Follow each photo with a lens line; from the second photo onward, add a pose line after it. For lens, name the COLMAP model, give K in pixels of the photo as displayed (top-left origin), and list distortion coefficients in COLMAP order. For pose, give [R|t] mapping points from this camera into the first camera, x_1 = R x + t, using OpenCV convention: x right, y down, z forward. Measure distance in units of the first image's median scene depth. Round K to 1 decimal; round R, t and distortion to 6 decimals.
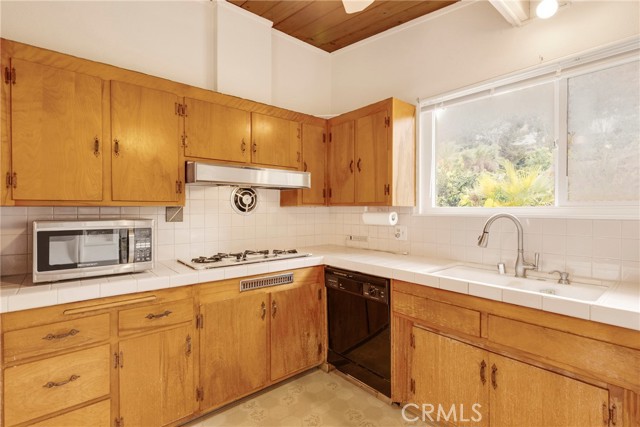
lens RADIAL K [[304.1, 0, 314.9], [0, 304.1, 212.3], [0, 0, 1]] dist [0.002862, -0.000249]
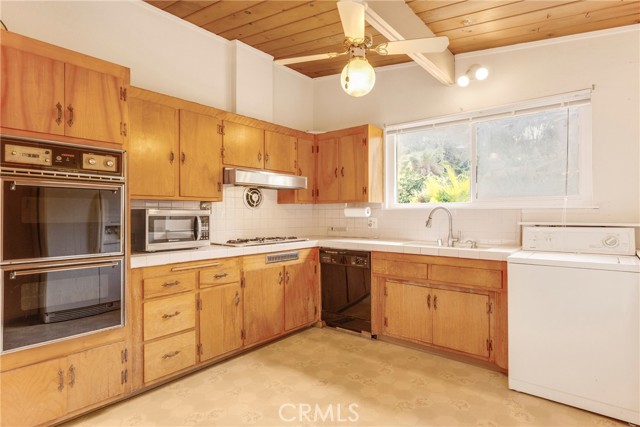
lens RADIAL K [[331.8, 0, 319.8], [0, 331.8, 212.6], [0, 0, 1]] dist [-0.000447, 0.000099]
pose [[0.983013, -0.001467, 0.183531, -0.271035], [0.003205, 0.999953, -0.009174, 0.043776], [-0.183509, 0.009606, 0.982971, -0.500916]]
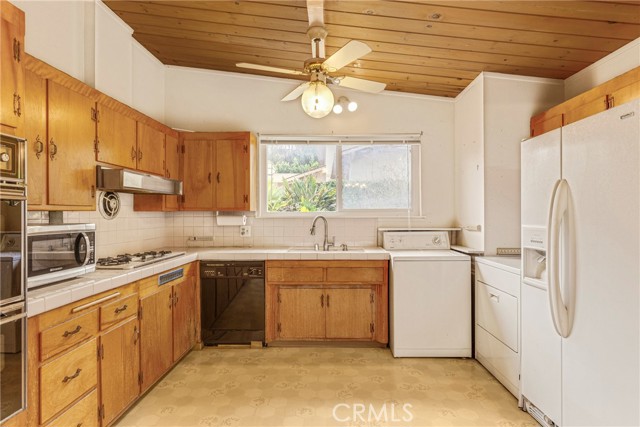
lens RADIAL K [[341.5, 0, 320.0], [0, 341.5, 213.5], [0, 0, 1]] dist [0.002156, 0.000259]
pose [[0.671566, -0.001764, 0.740943, -0.754785], [0.008871, 0.999945, -0.005660, 0.002583], [-0.740892, 0.010374, 0.671544, -0.297799]]
